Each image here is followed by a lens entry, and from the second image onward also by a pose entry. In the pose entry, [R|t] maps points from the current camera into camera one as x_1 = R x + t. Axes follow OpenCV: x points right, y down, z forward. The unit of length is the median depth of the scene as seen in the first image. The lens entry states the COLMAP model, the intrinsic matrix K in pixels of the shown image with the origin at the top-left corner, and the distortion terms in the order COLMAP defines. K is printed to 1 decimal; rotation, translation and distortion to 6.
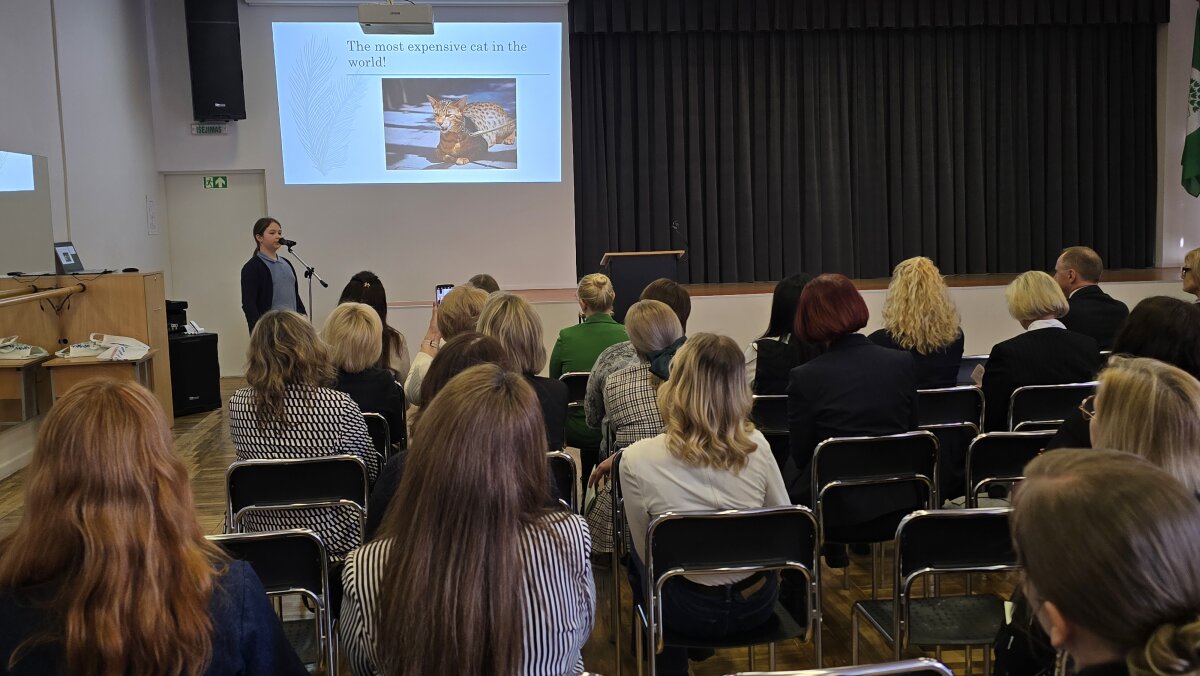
lens RADIAL K [[1178.2, 0, 609.6], [0, 1178.2, 331.9], [0, 0, 1]] dist [0.069043, 0.000000]
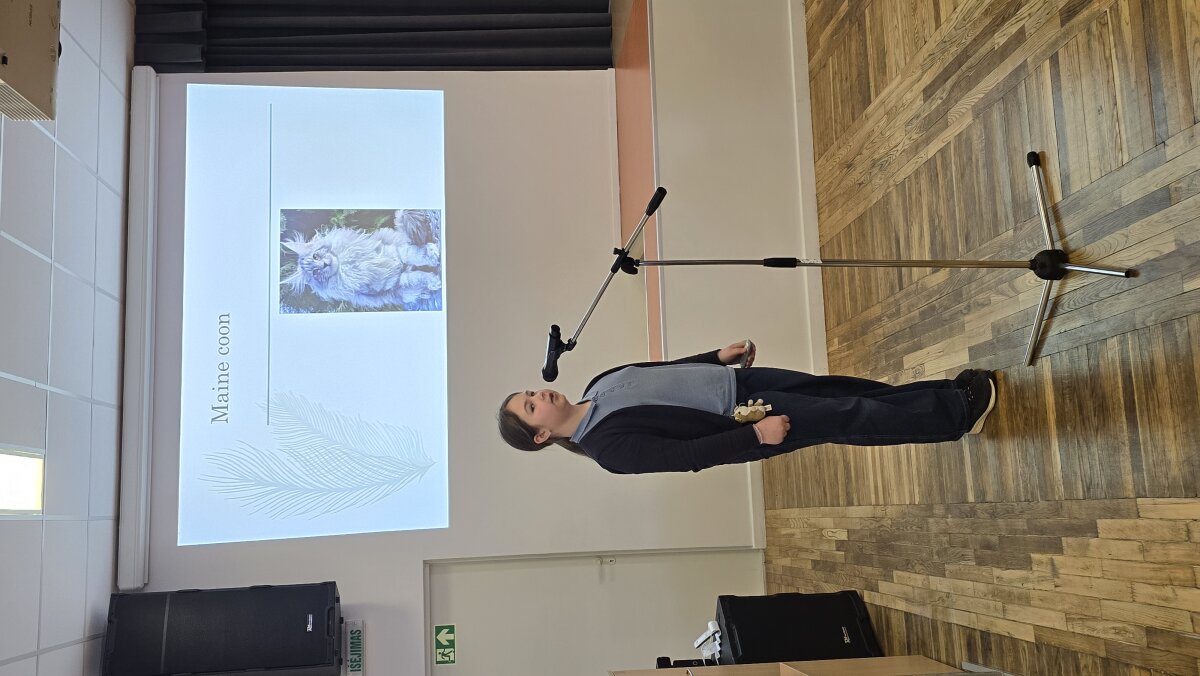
lens RADIAL K [[1178.2, 0, 584.6], [0, 1178.2, 334.3], [0, 0, 1]] dist [0.069043, 0.000000]
pose [[-0.003196, -0.998796, 0.048953, -0.207840], [0.999457, -0.004796, -0.032600, -0.035464], [0.032796, 0.048822, 0.998269, 0.401995]]
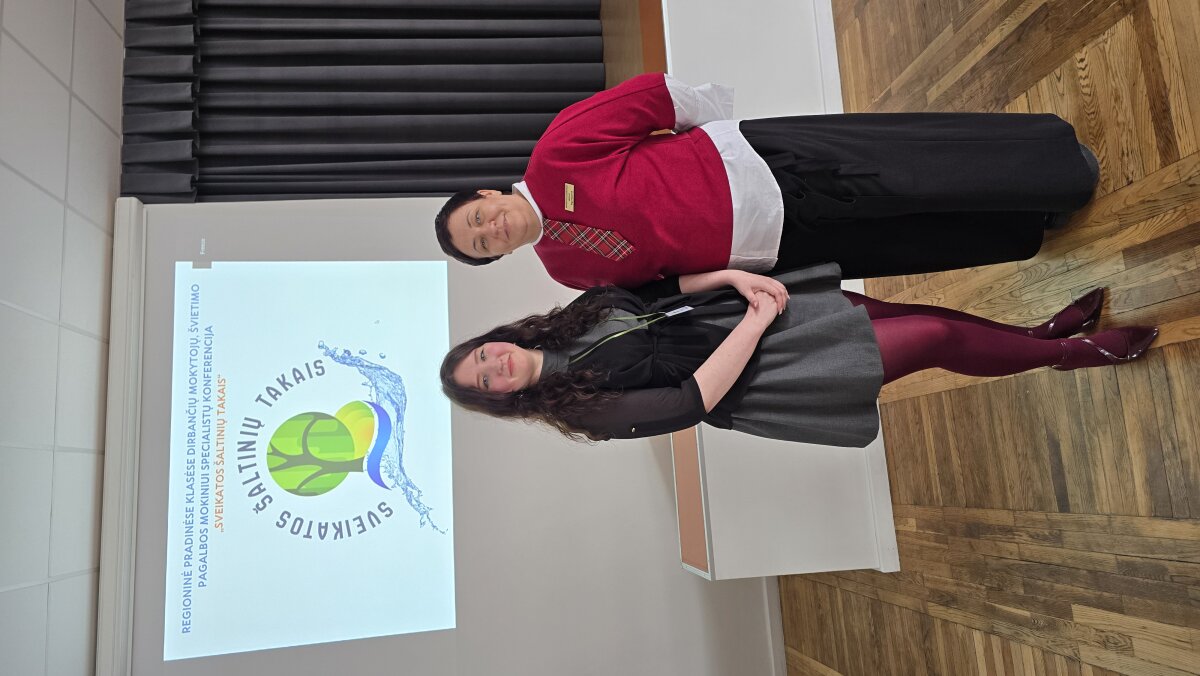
lens RADIAL K [[812.2, 0, 601.2], [0, 812.2, 335.1], [0, 0, 1]] dist [0.049771, -0.031438]
pose [[-0.027107, -0.997186, 0.069898, -0.140266], [0.999410, -0.025559, 0.022946, -0.060635], [-0.021095, 0.070479, 0.997290, 0.601240]]
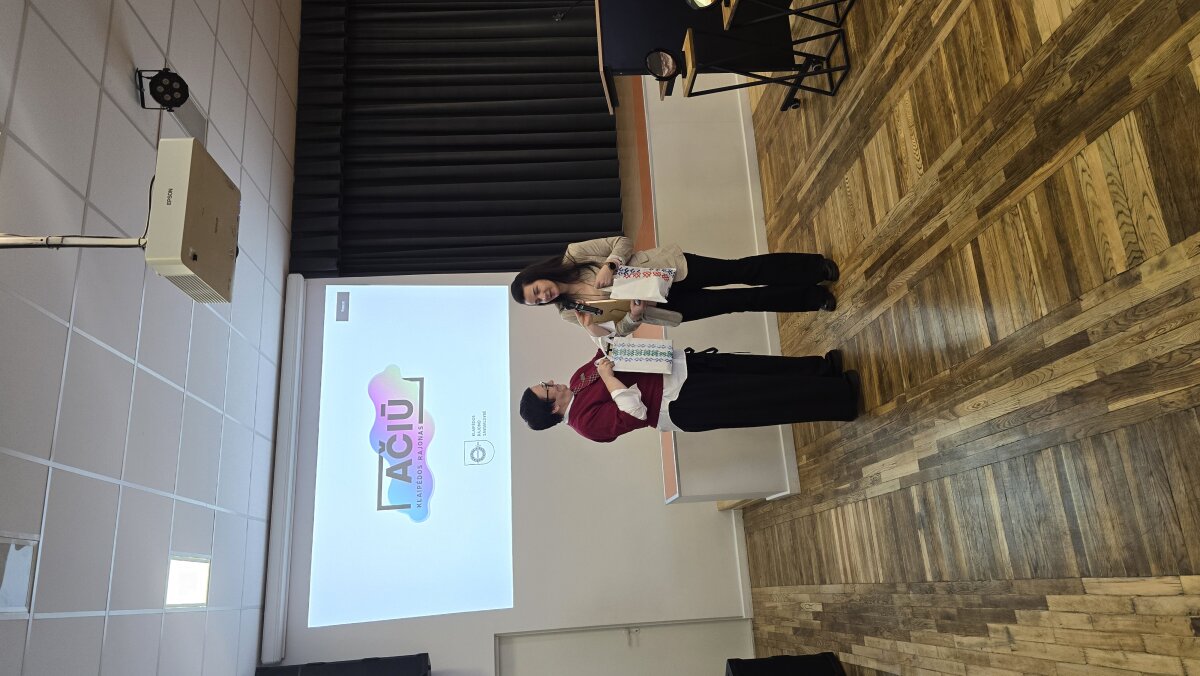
lens RADIAL K [[812.2, 0, 604.0], [0, 812.2, 337.4], [0, 0, 1]] dist [0.049771, -0.031438]
pose [[-0.027113, -0.980282, 0.195735, -0.207272], [0.999379, -0.030988, -0.016764, -0.049044], [0.022499, 0.195159, 0.980514, 0.431471]]
